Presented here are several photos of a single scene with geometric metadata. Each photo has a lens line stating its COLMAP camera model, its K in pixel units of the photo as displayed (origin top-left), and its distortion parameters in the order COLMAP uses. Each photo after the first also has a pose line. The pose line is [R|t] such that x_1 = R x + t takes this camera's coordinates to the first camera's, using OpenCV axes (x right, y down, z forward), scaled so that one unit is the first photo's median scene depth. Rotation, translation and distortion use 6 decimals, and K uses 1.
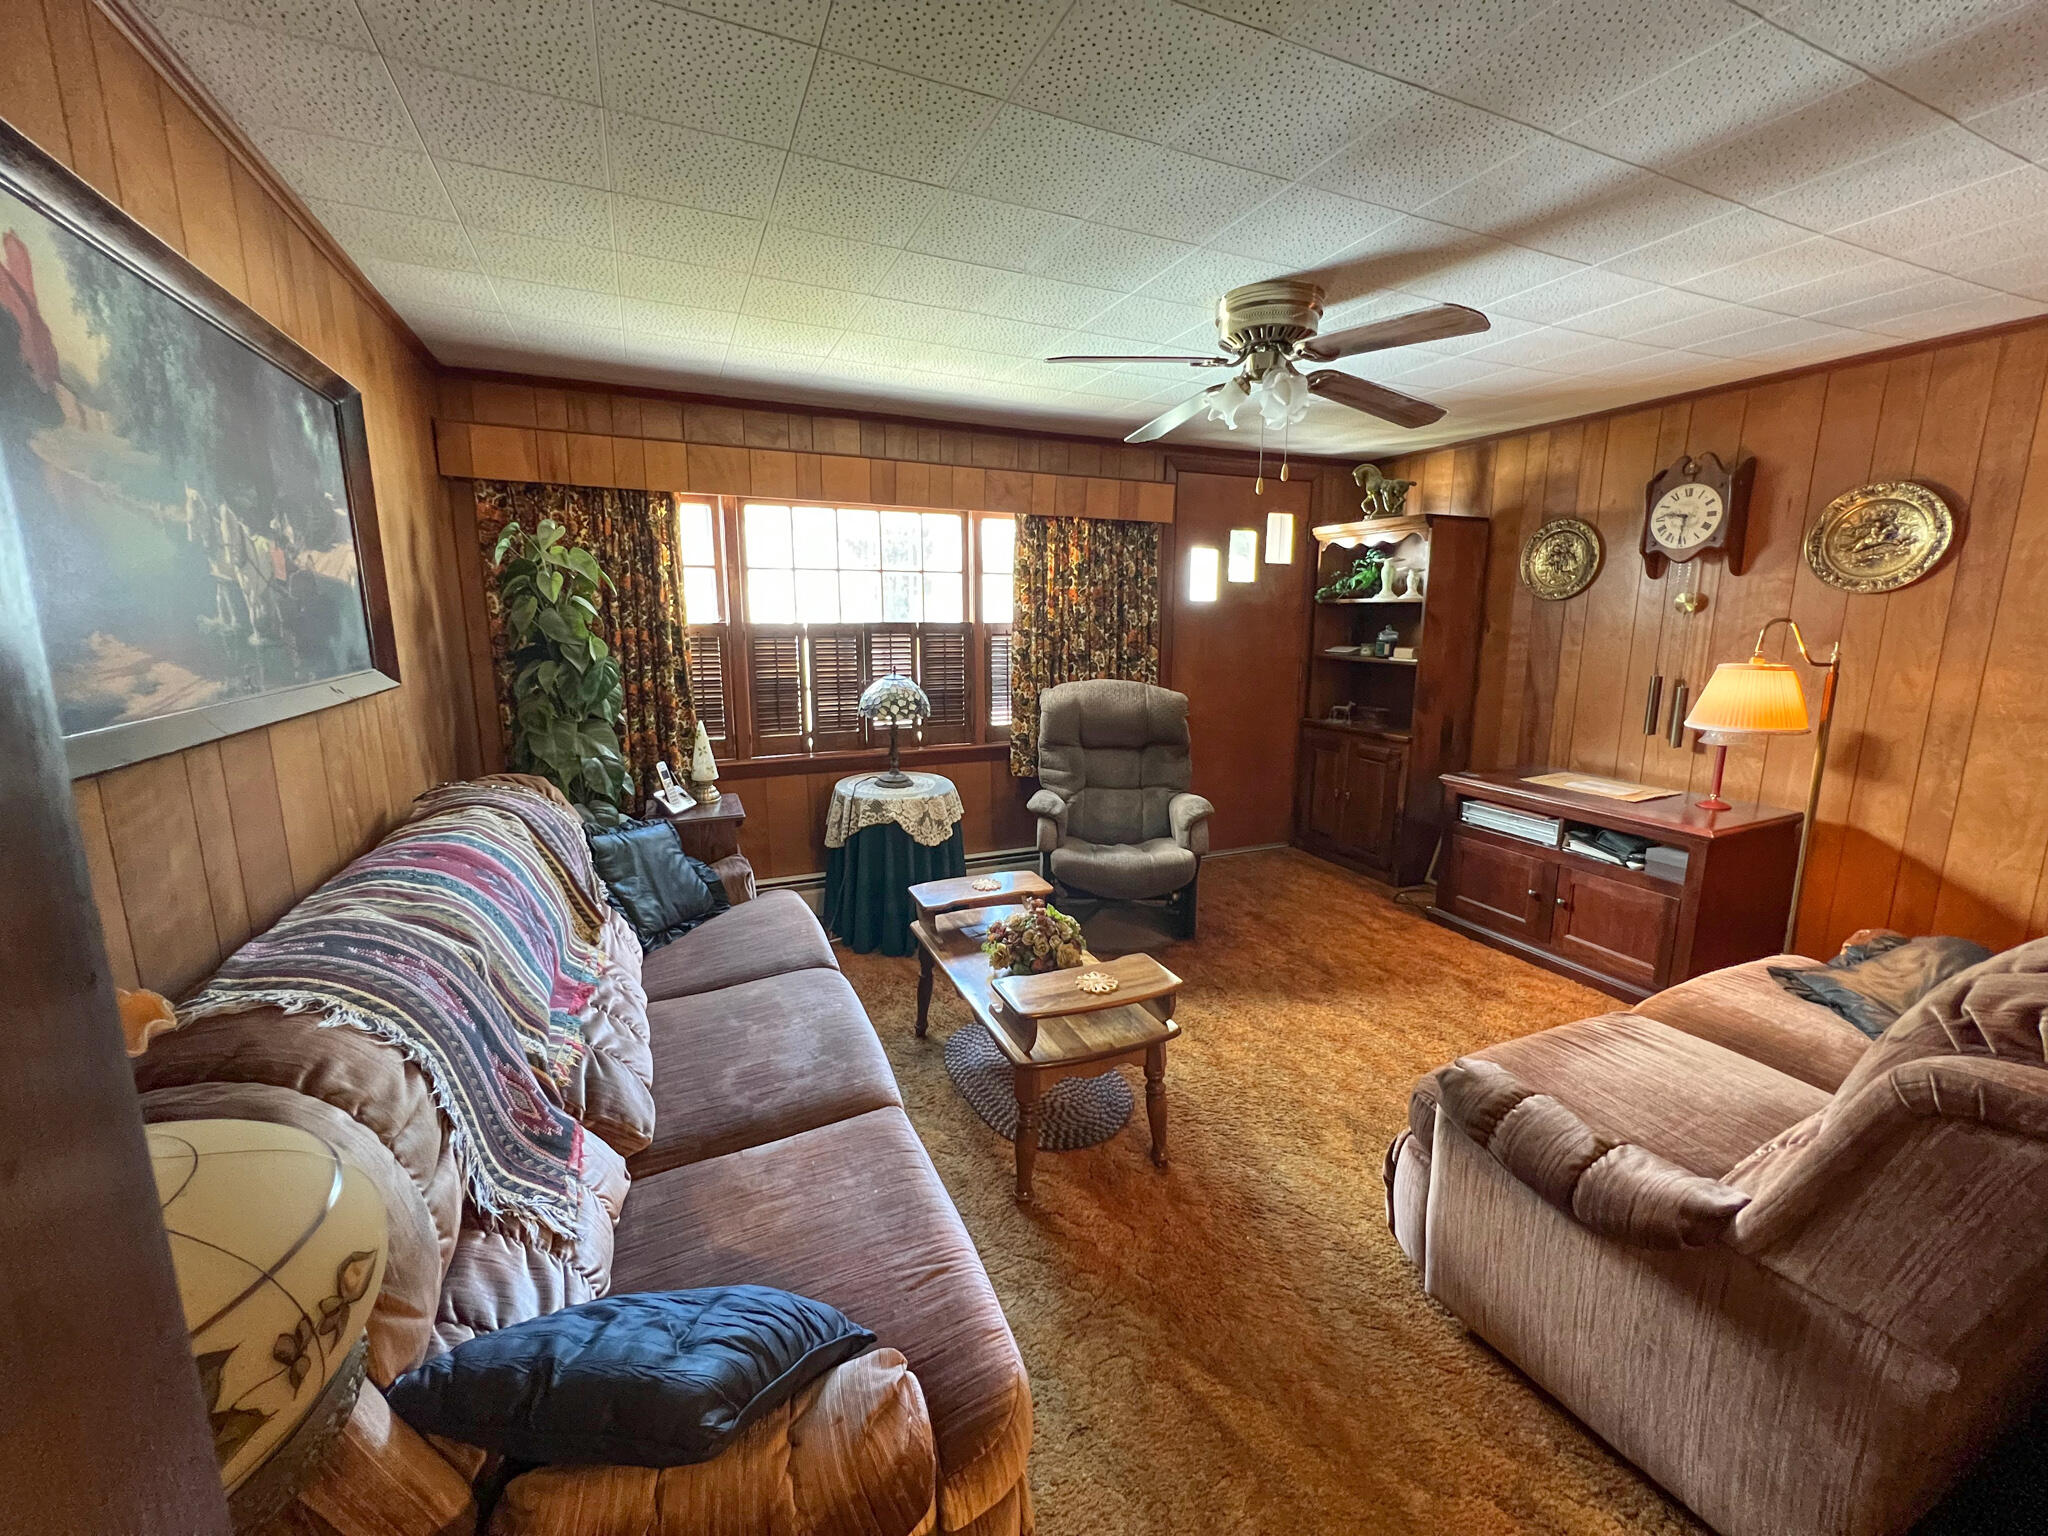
lens RADIAL K [[825.8, 0, 1024.5], [0, 825.8, 764.8], [0, 0, 1]] dist [0.000640, 0.000648]
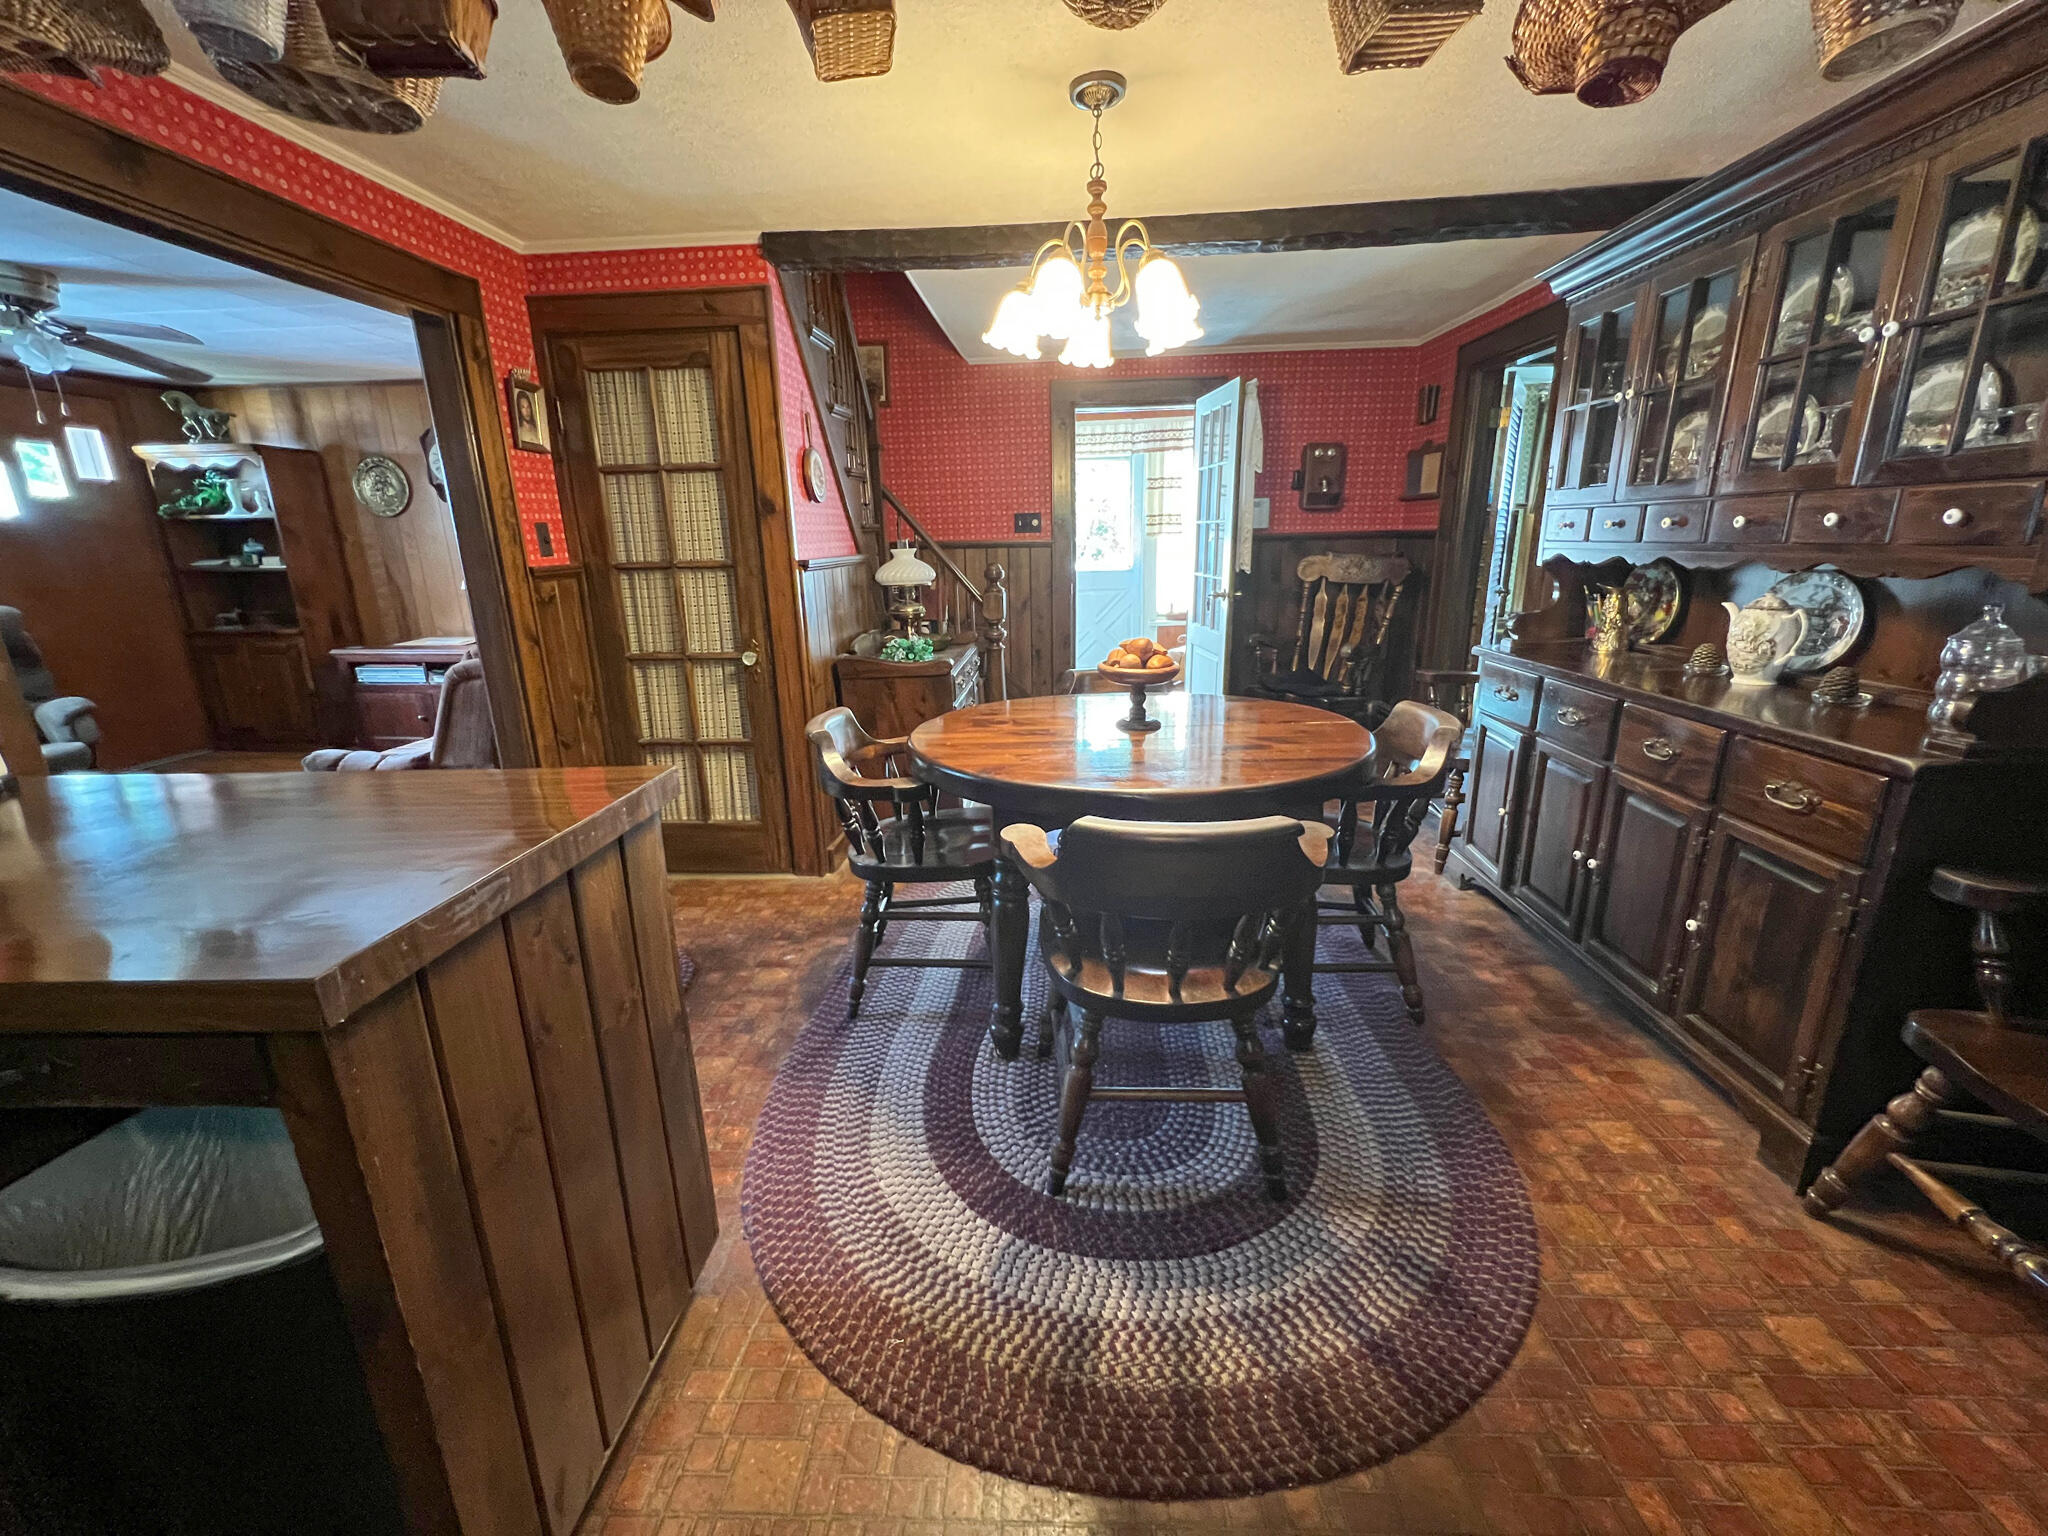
lens RADIAL K [[825.8, 0, 1021.1], [0, 825.8, 767.0], [0, 0, 1]] dist [0.000640, 0.000648]
pose [[0.462641, -0.246462, 0.851599, -0.134510], [0.176740, 0.966939, 0.183827, 0.124145], [-0.868750, 0.065465, 0.490905, -0.514162]]
